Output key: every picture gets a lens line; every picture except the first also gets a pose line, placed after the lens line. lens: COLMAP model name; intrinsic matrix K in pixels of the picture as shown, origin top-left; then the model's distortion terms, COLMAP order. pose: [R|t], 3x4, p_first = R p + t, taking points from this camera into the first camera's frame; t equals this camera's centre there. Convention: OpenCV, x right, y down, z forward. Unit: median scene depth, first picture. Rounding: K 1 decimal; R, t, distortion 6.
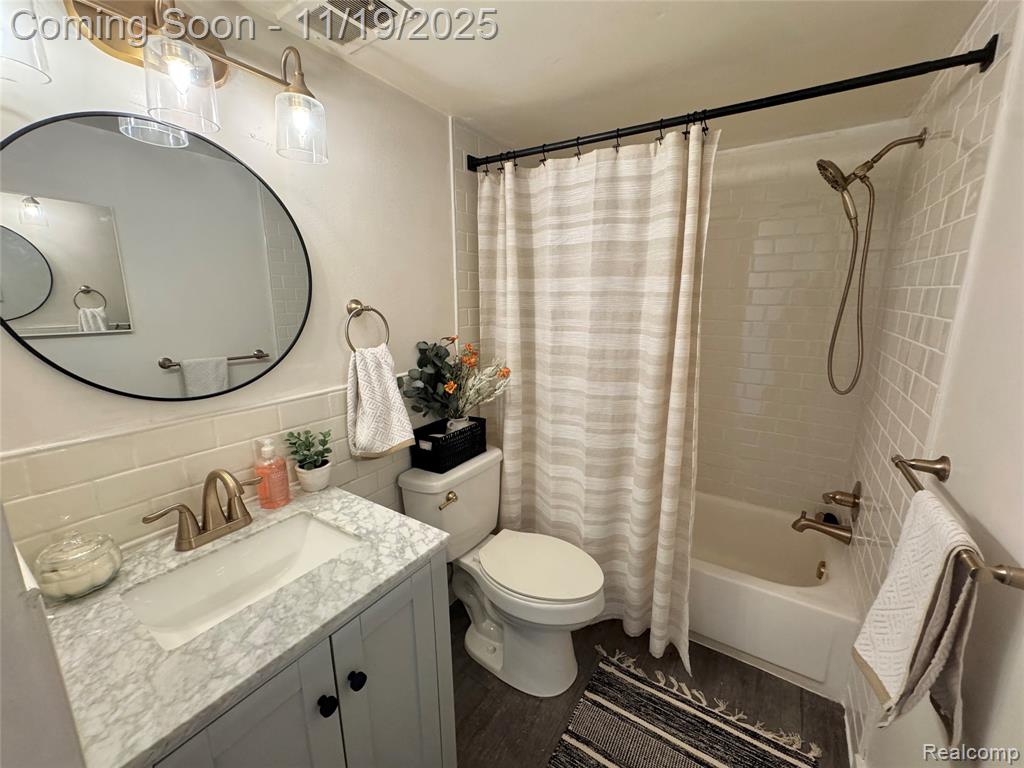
lens RADIAL K [[409.1, 0, 512.4], [0, 409.1, 384.5], [0, 0, 1]] dist [0.000065, -0.000188]
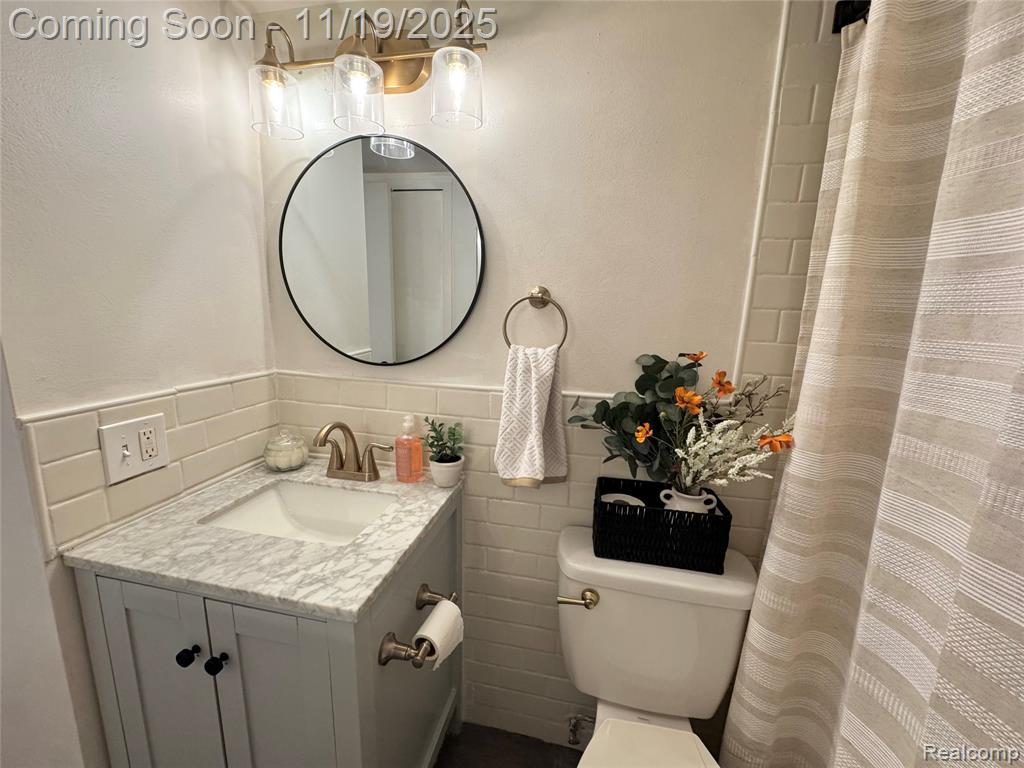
lens RADIAL K [[409.1, 0, 514.6], [0, 409.1, 386.2], [0, 0, 1]] dist [0.000065, -0.000188]
pose [[0.370363, 0.188571, -0.909545, 0.336233], [-0.227250, 0.967816, 0.108117, -0.087053], [0.900660, 0.166651, 0.401296, 0.619107]]
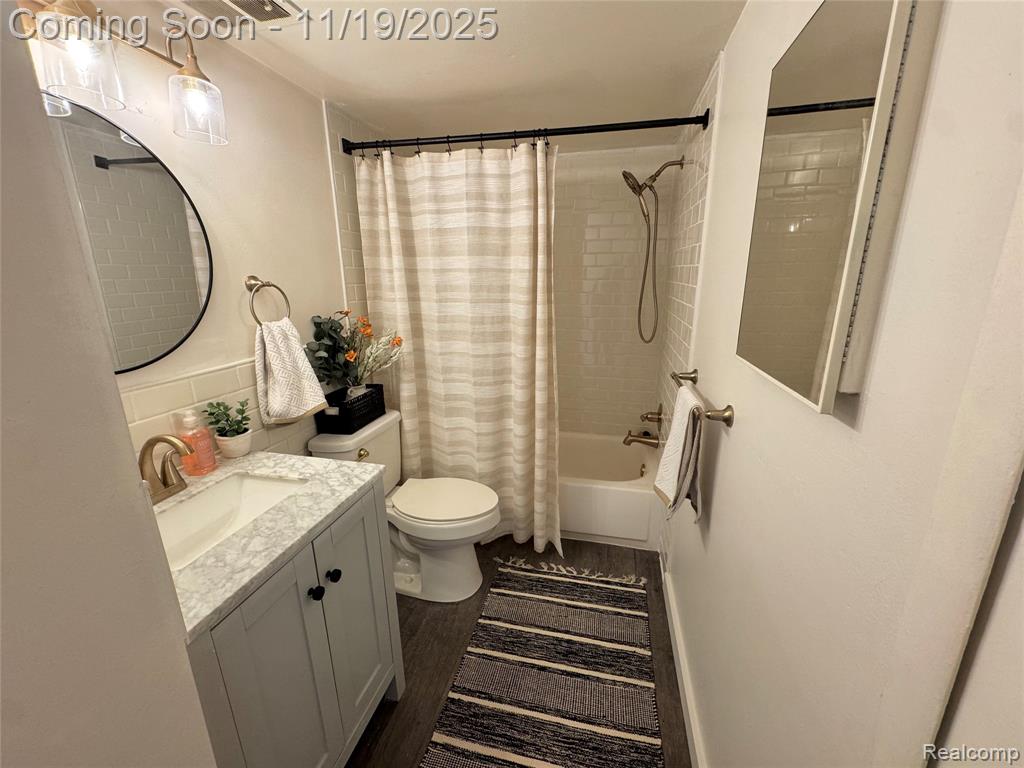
lens RADIAL K [[409.1, 0, 513.8], [0, 409.1, 384.6], [0, 0, 1]] dist [0.000065, -0.000188]
pose [[0.939191, -0.092604, 0.330674, -0.119729], [0.075895, 0.995116, 0.063120, 0.049965], [-0.334904, -0.034185, 0.941632, -0.201681]]
